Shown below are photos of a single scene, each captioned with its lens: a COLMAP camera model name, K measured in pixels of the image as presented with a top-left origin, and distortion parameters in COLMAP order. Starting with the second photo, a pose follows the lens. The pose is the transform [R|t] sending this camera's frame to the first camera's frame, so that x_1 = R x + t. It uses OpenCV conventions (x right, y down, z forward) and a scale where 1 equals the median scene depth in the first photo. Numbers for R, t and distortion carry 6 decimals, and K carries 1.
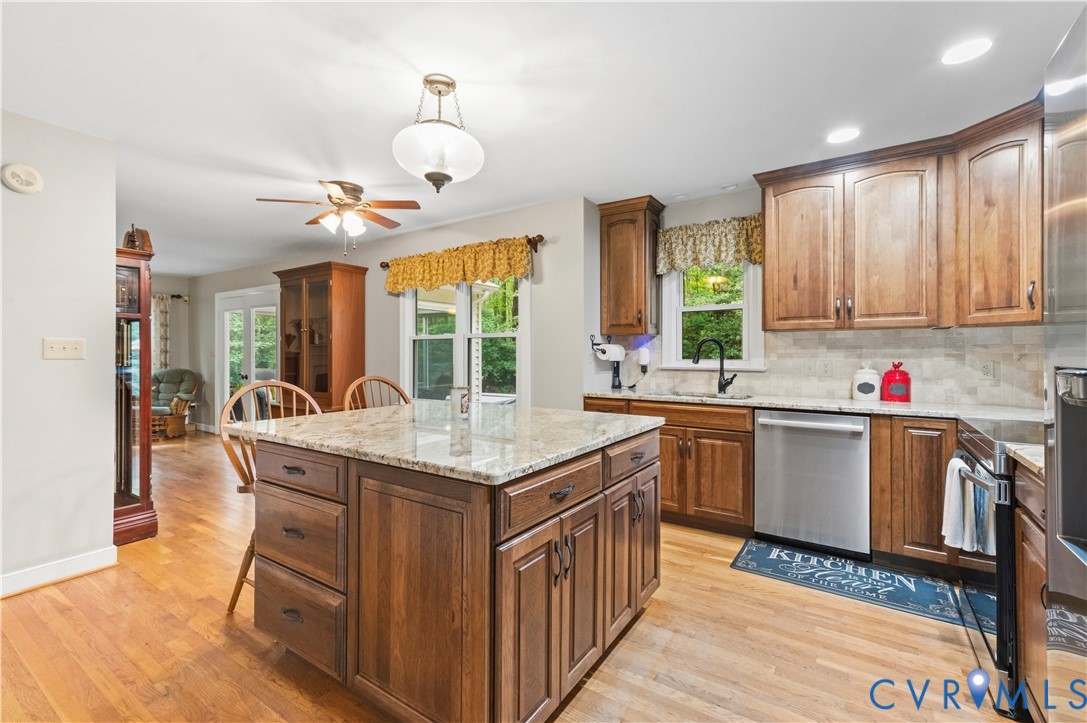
lens RADIAL K [[475.3, 0, 541.0], [0, 475.3, 353.2], [0, 0, 1]] dist [0.016984, -0.003465]
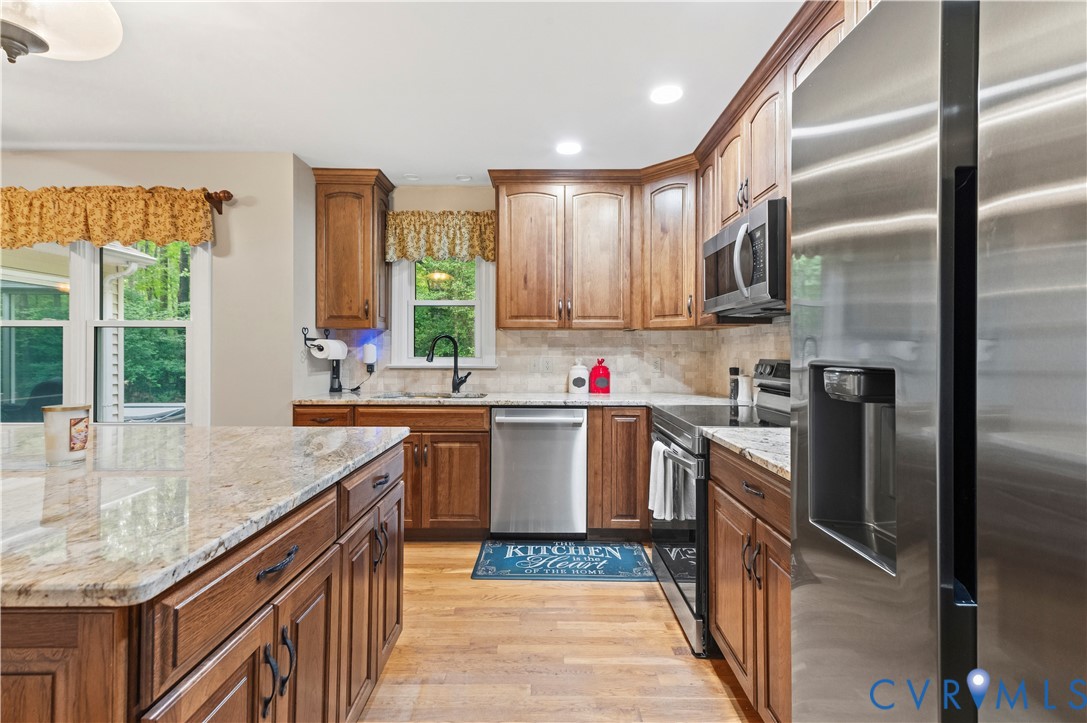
lens RADIAL K [[475.3, 0, 542.0], [0, 475.3, 350.2], [0, 0, 1]] dist [0.016984, -0.003465]
pose [[0.831128, 0.003547, 0.556069, -0.010149], [-0.003508, 0.999993, -0.001135, -0.000557], [-0.556070, -0.001007, 0.831135, 0.129730]]
